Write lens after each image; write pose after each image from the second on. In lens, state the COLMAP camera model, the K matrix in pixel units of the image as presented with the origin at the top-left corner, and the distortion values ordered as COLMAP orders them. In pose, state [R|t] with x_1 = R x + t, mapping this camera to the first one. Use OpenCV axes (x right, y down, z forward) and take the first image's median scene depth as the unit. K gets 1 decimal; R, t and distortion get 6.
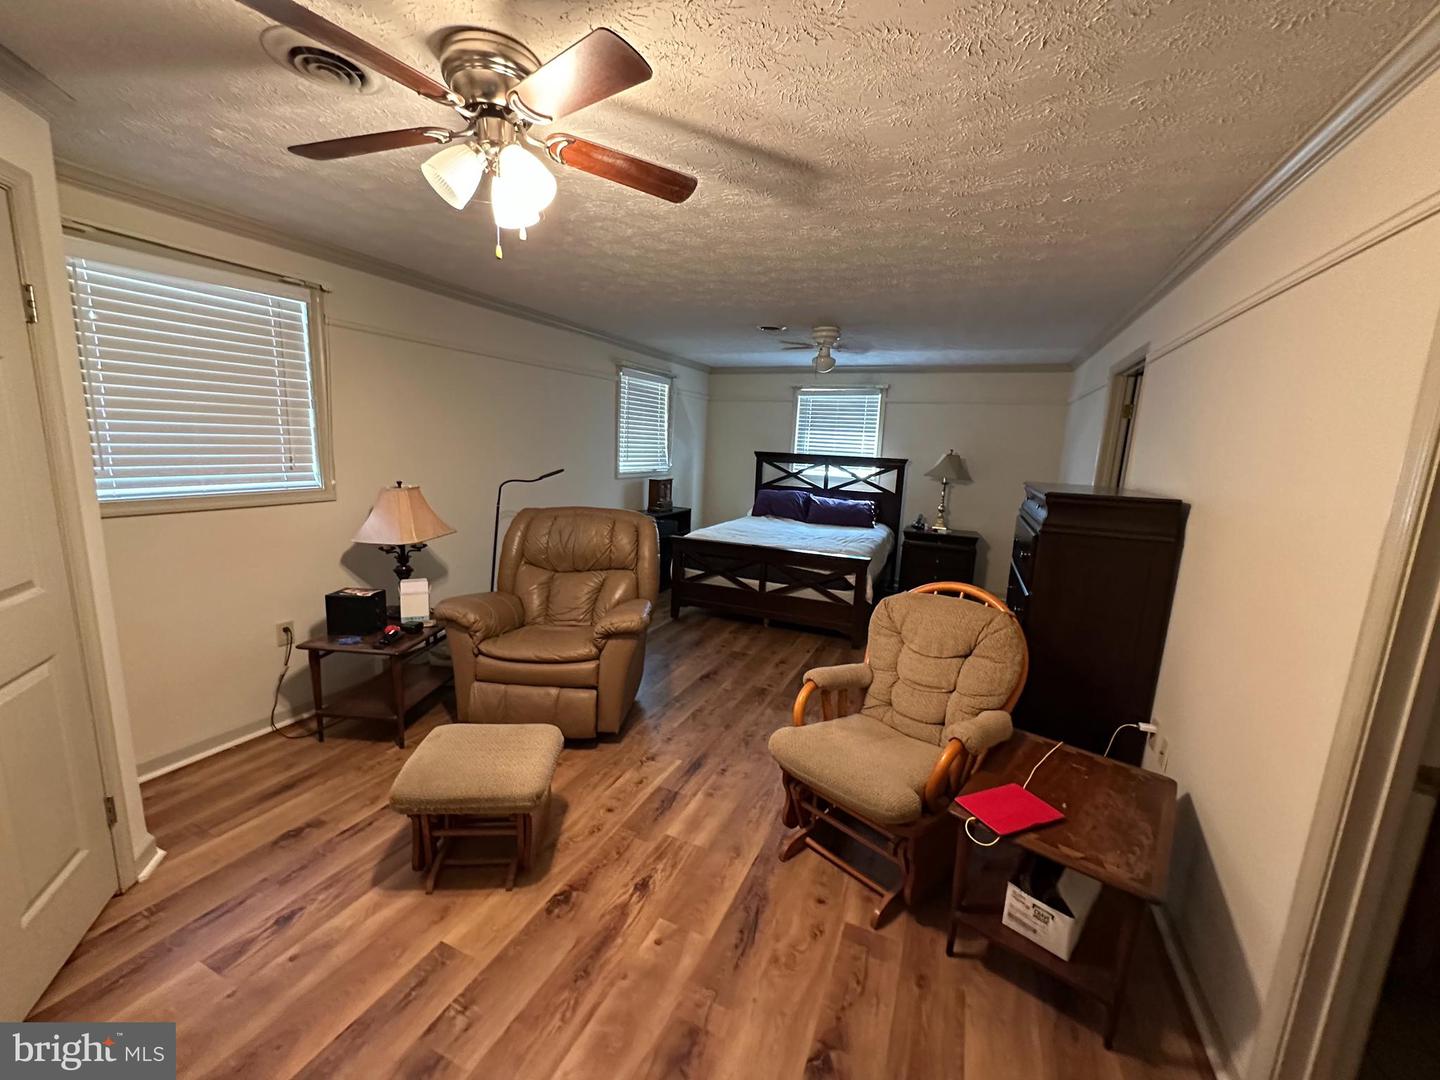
lens RADIAL K [[571.9, 0, 711.5], [0, 571.9, 545.9], [0, 0, 1]] dist [-0.003434, 0.000817]
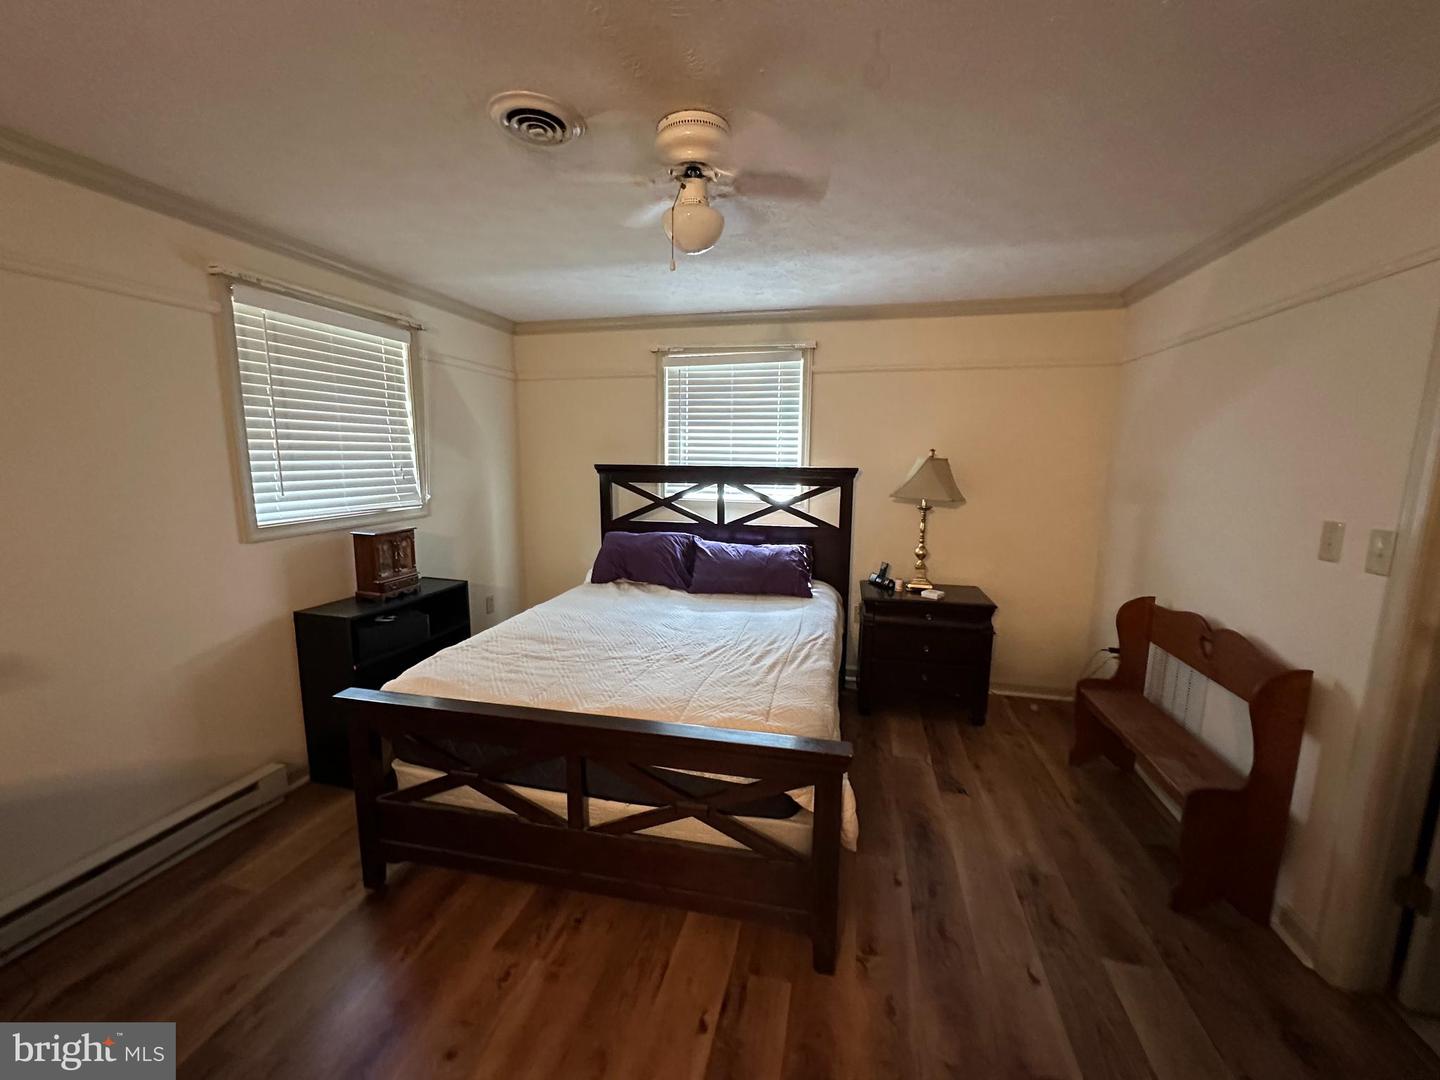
lens RADIAL K [[571.9, 0, 726.2], [0, 571.9, 543.1], [0, 0, 1]] dist [-0.003434, 0.000817]
pose [[0.978793, -0.065454, 0.194113, 0.096174], [0.069517, 0.997480, -0.014190, -0.076398], [-0.192695, 0.027384, 0.980877, 0.454728]]
